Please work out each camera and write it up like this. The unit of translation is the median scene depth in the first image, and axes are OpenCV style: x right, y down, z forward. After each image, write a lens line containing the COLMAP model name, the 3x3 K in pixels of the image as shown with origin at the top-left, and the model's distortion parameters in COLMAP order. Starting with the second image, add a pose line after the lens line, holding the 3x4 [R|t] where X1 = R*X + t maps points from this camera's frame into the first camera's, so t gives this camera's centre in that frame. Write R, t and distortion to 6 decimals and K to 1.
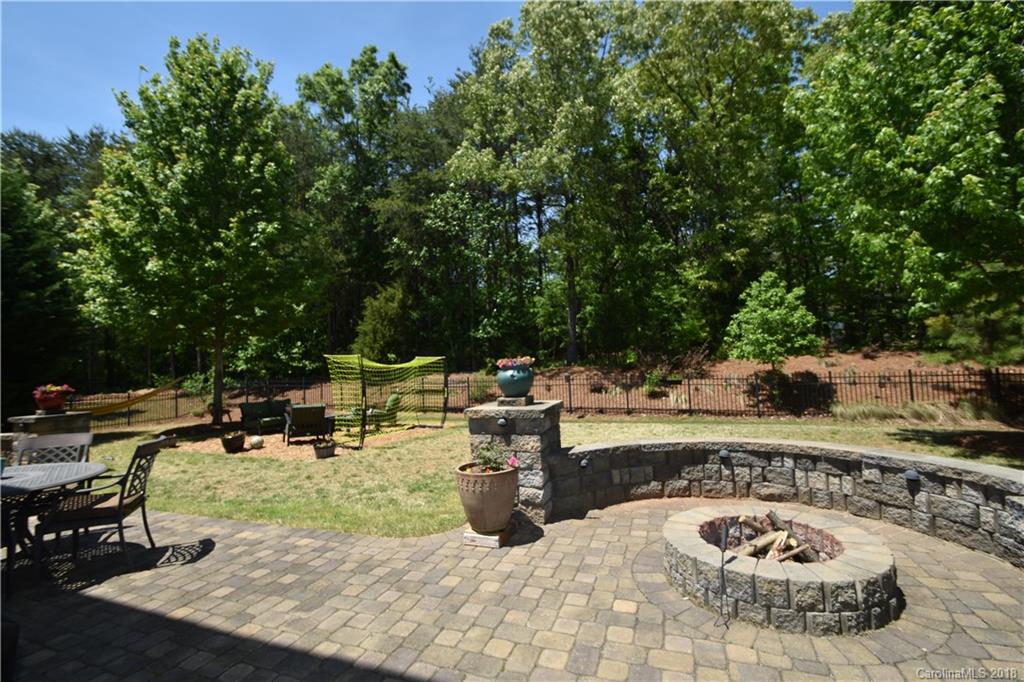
lens RADIAL K [[447.6, 0, 505.4], [0, 447.6, 332.1], [0, 0, 1]] dist [0.012922, -0.016970]
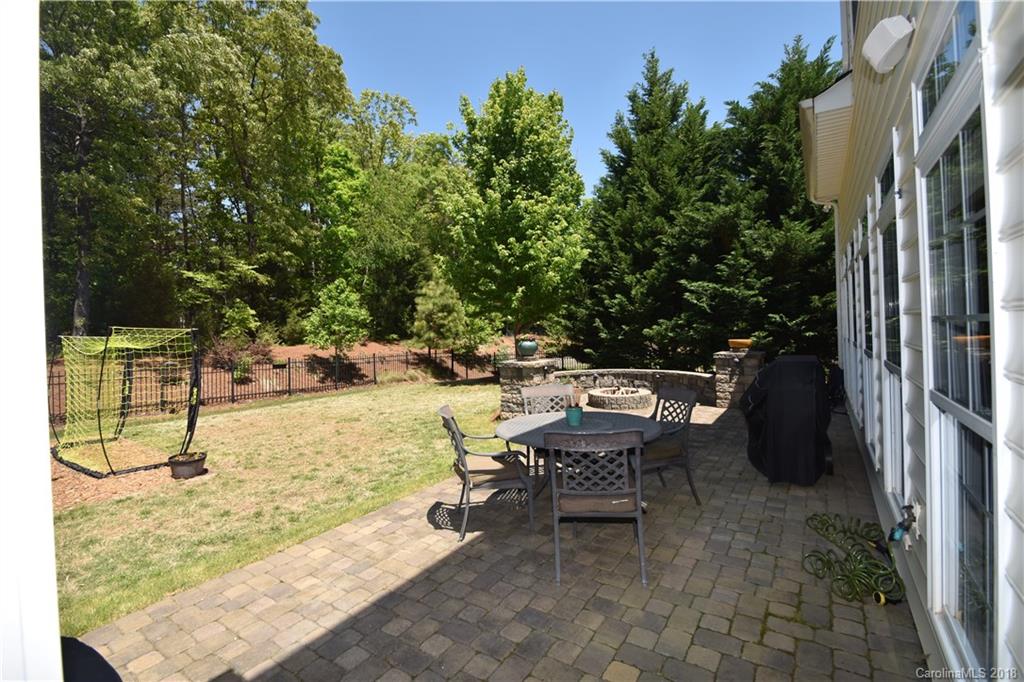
lens RADIAL K [[447.6, 0, 505.4], [0, 447.6, 332.1], [0, 0, 1]] dist [0.012922, -0.016970]
pose [[0.237288, 0.036663, 0.970747, -1.833902], [-0.048428, 0.998492, -0.025873, 0.104490], [-0.970231, -0.040872, 0.238706, 0.707829]]
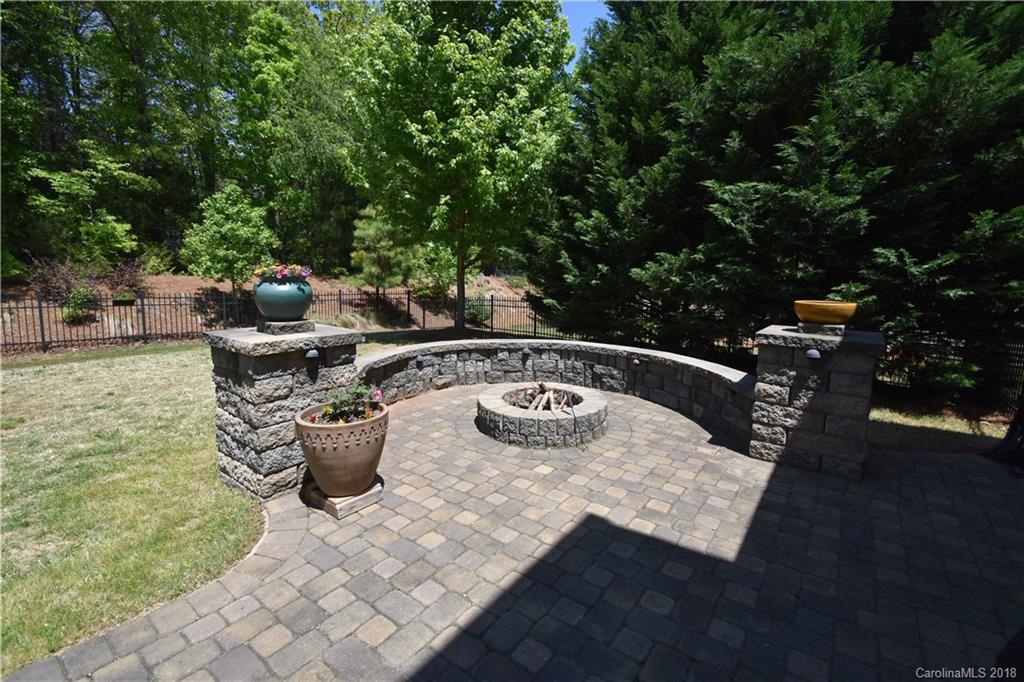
lens RADIAL K [[447.6, 0, 505.4], [0, 447.6, 332.1], [0, 0, 1]] dist [0.012922, -0.016970]
pose [[0.284222, -0.078335, 0.955553, -0.597461], [-0.092799, 0.989729, 0.108739, 0.056264], [-0.954257, -0.119581, 0.274034, 0.496408]]
